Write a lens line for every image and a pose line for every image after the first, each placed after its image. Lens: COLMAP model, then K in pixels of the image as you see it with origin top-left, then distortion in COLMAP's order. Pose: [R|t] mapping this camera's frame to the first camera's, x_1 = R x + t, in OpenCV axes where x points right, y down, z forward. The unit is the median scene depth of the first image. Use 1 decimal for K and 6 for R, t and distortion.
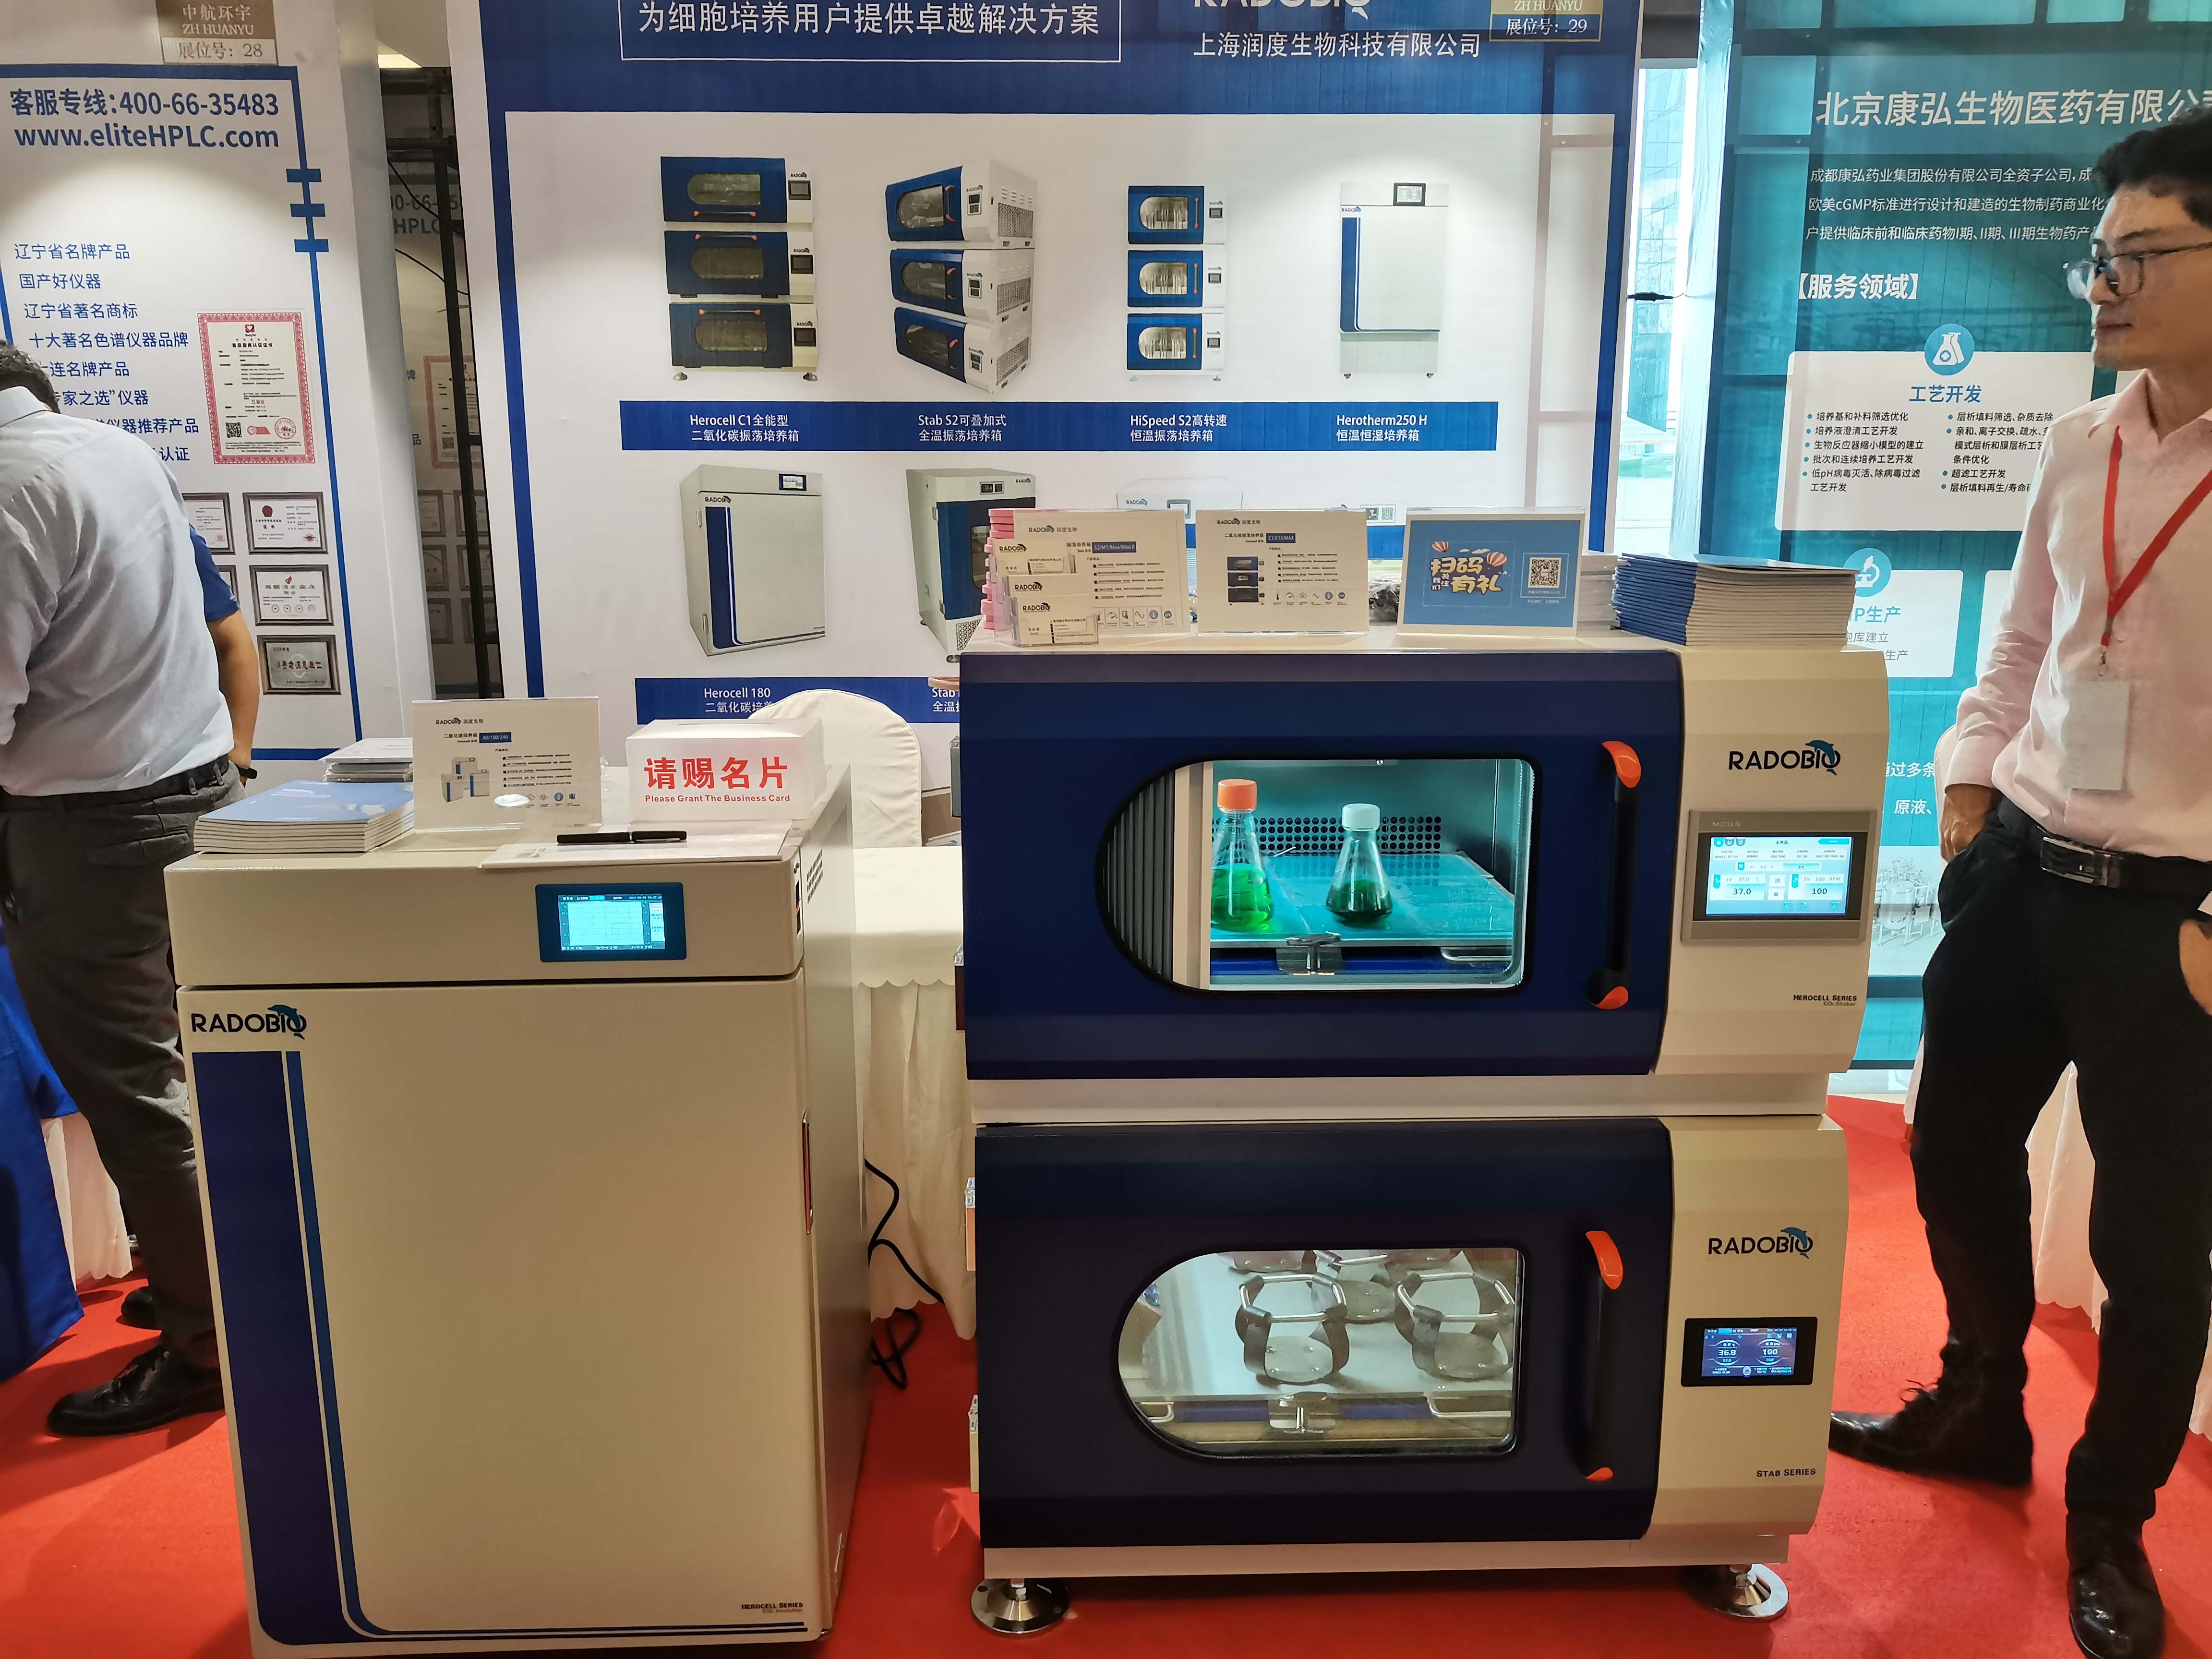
lens RADIAL K [[1658.5, 0, 1109.6], [0, 1658.5, 816.1], [0, 0, 1]] dist [0.026966, -0.021492]
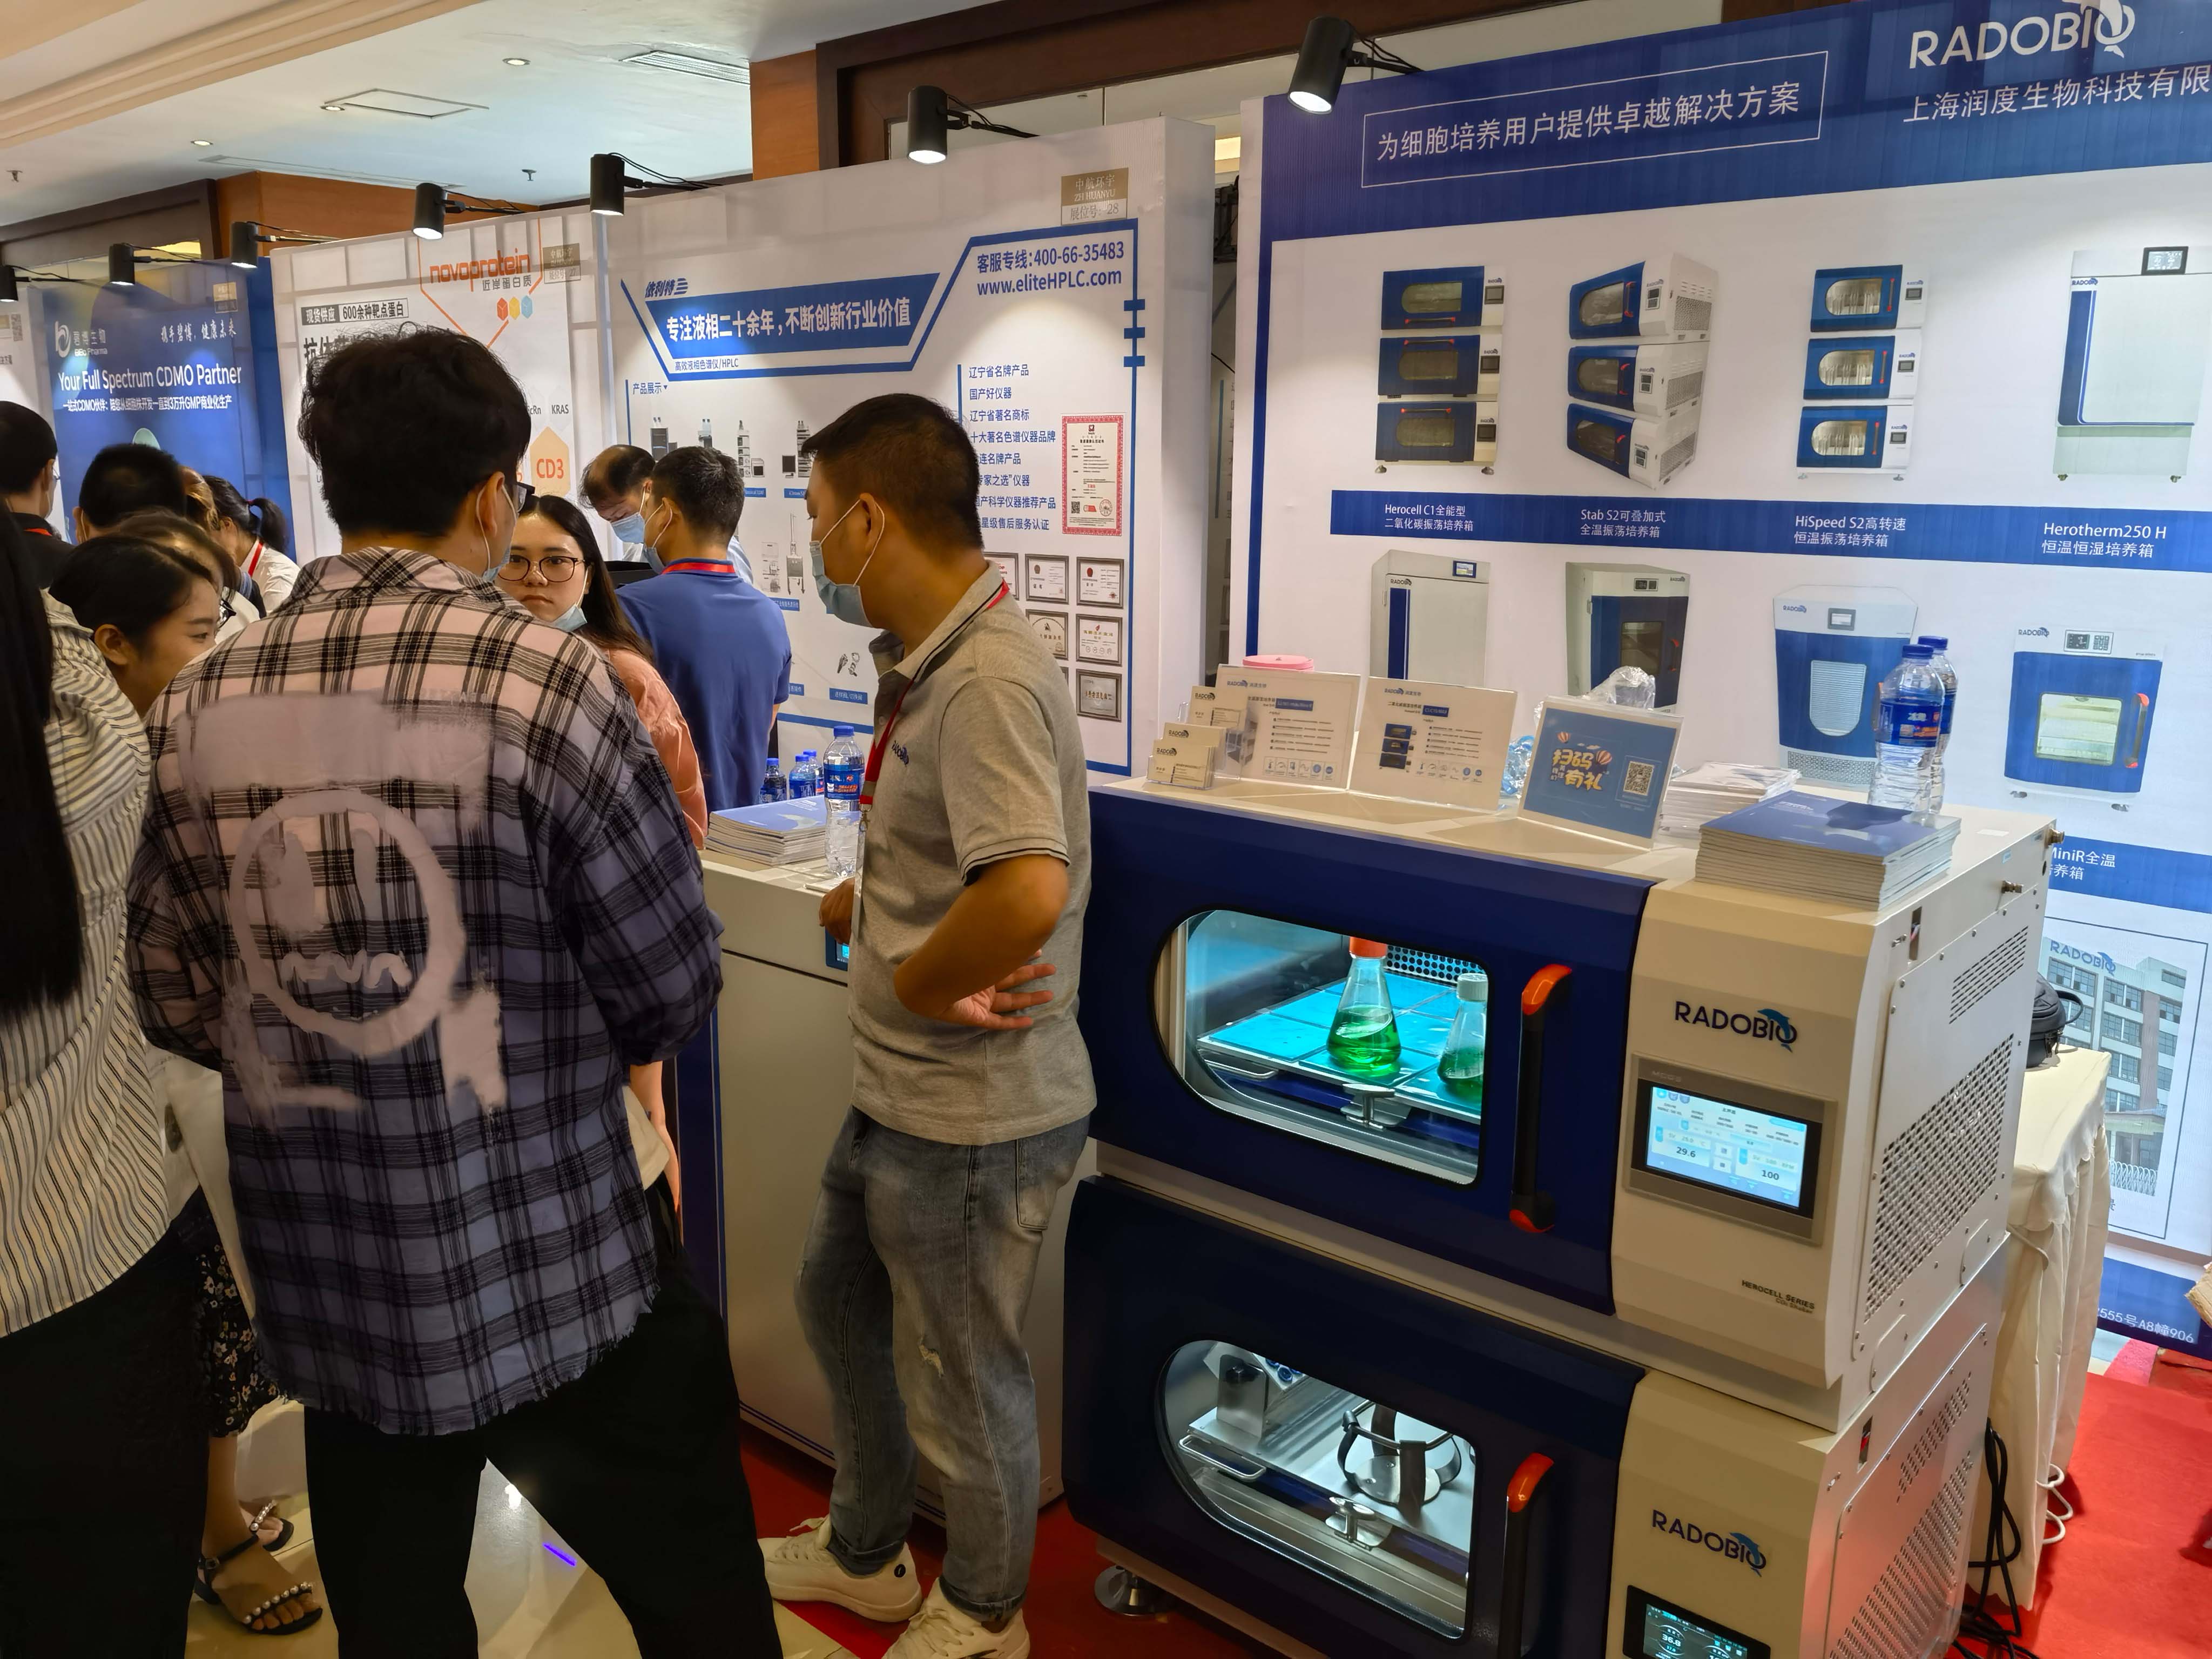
lens RADIAL K [[1752.3, 0, 1096.0], [0, 1752.3, 822.6], [0, 0, 1]] dist [0.042734, -0.054064]
pose [[0.742586, 0.147187, -0.653377, 0.395438], [-0.142450, 0.987942, 0.060655, -0.078630], [0.654426, 0.048032, 0.754599, 0.016813]]
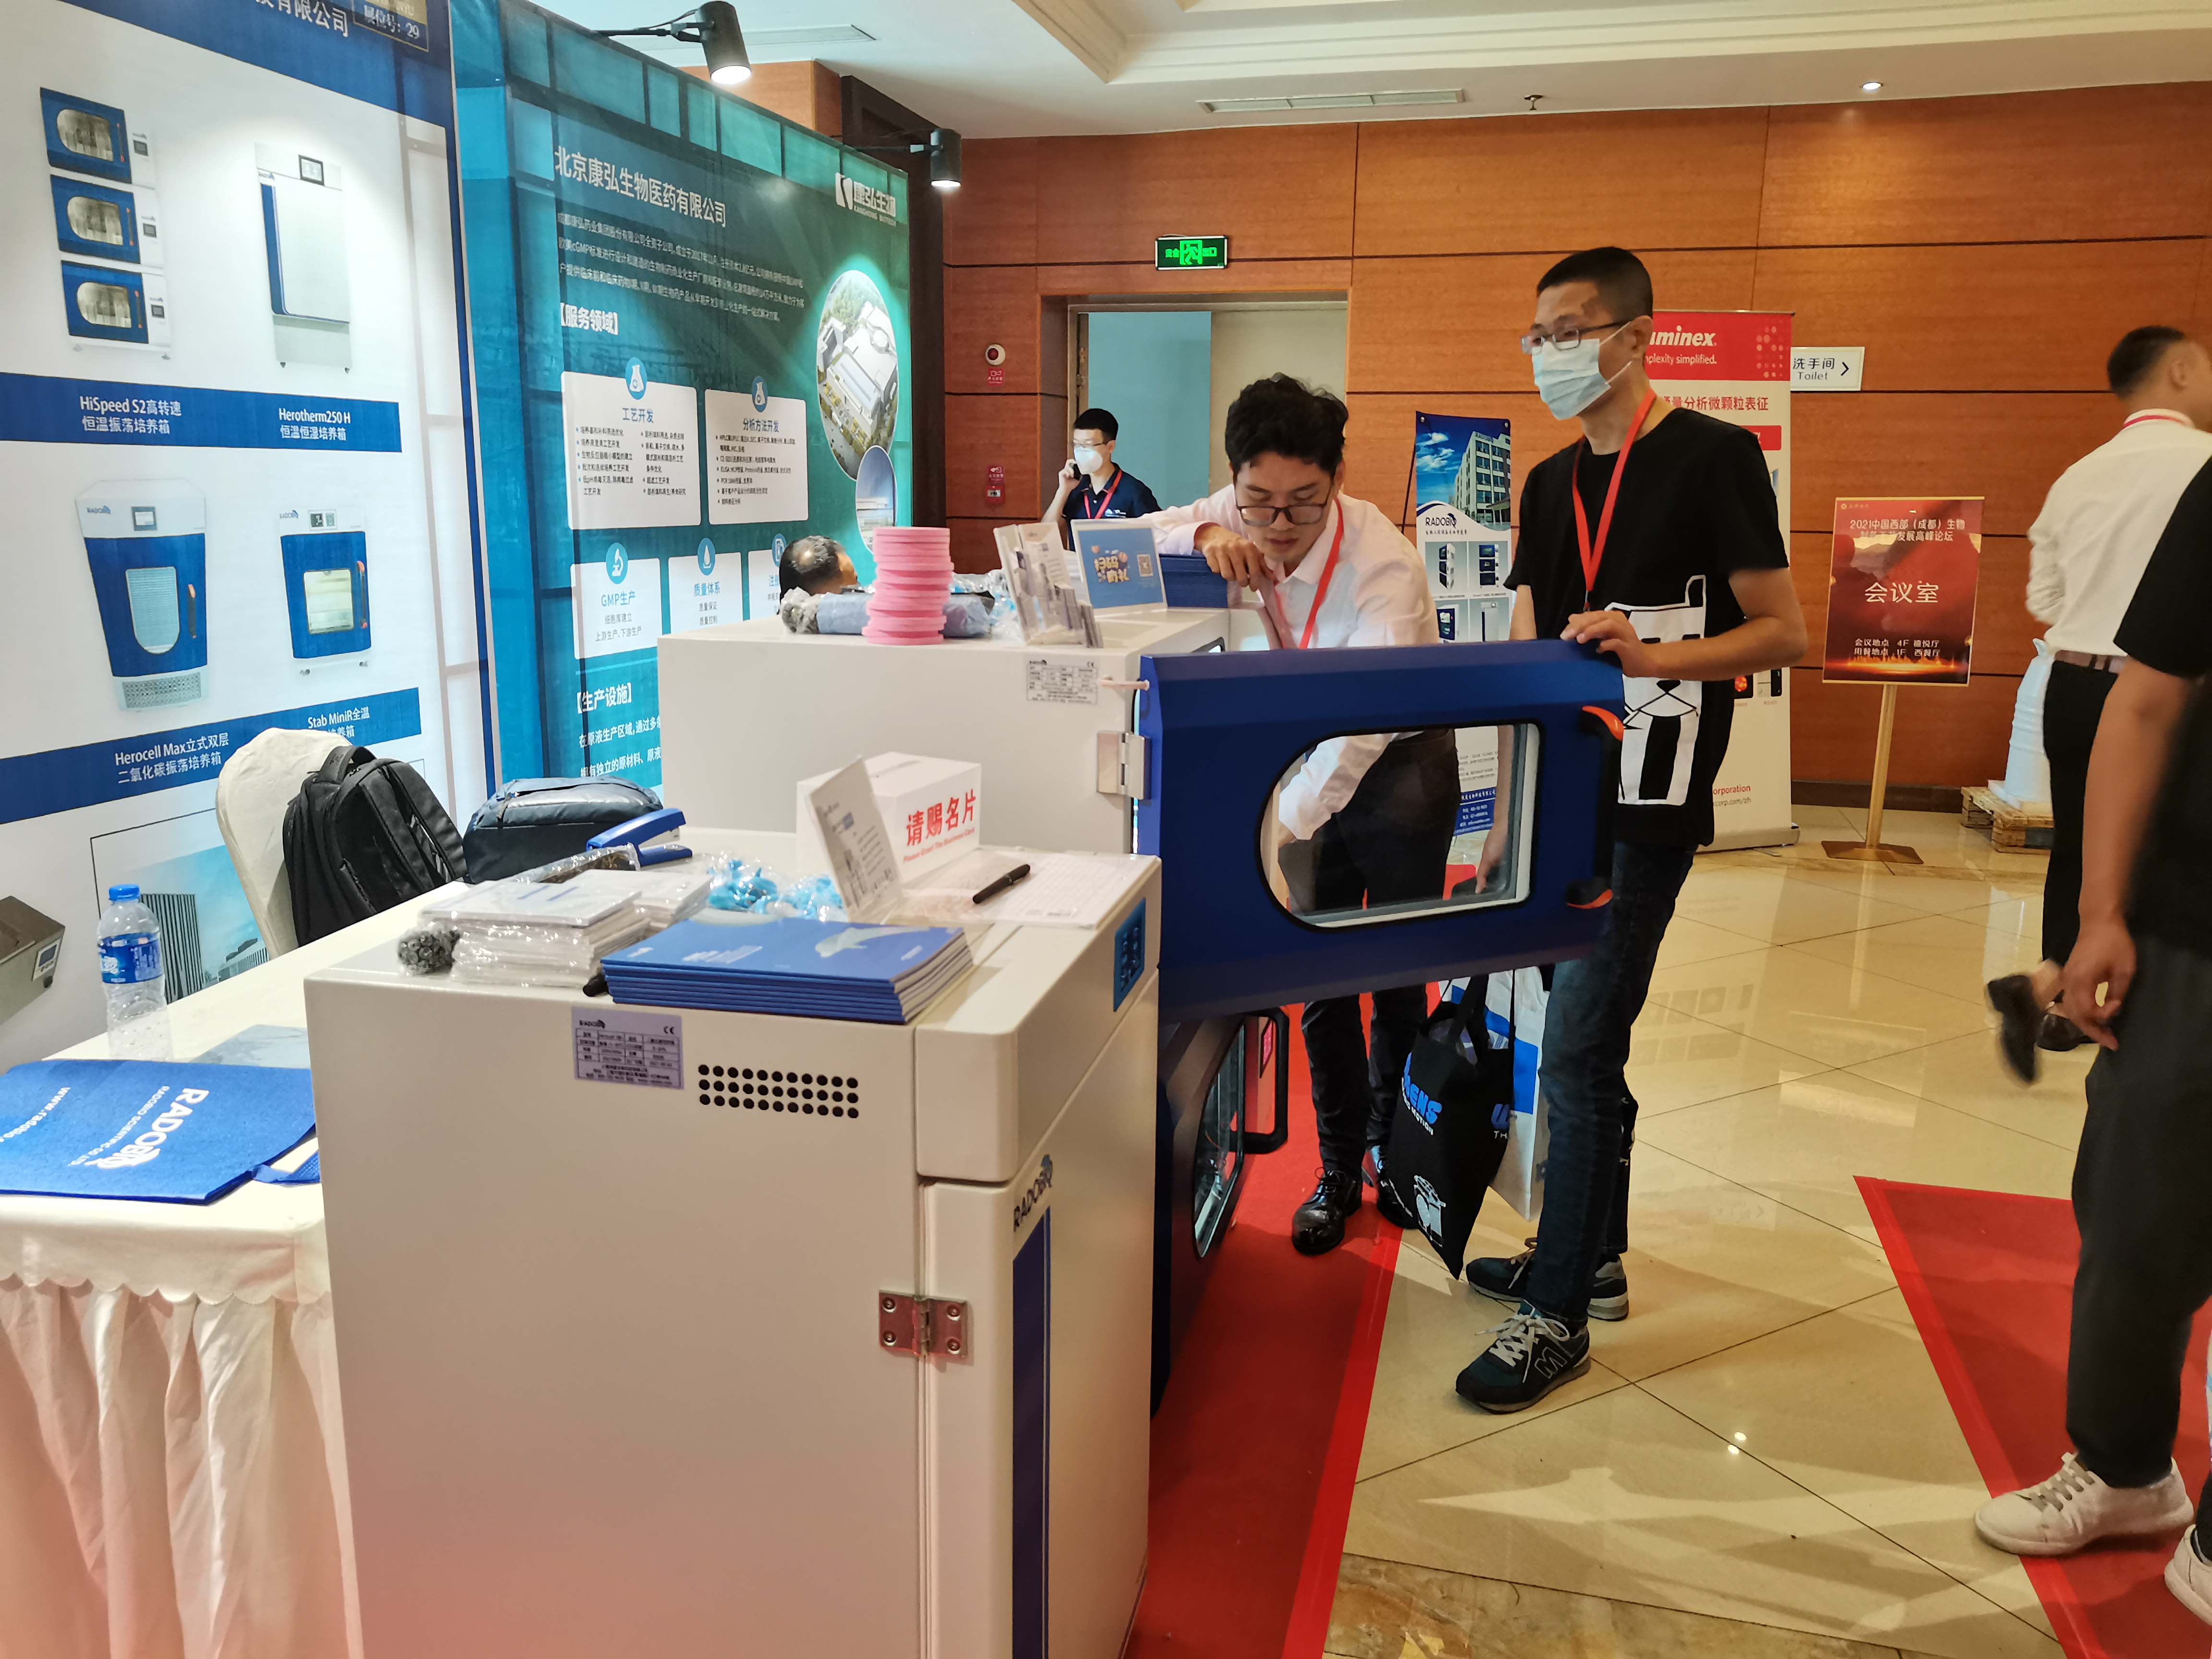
lens RADIAL K [[1658.5, 0, 1102.6], [0, 1658.5, 816.5], [0, 0, 1]] dist [0.026966, -0.021492]
pose [[0.270588, -0.187094, 0.944340, -0.629190], [0.176471, 0.973952, 0.142395, -0.082181], [-0.946383, 0.128118, 0.296556, 0.363414]]
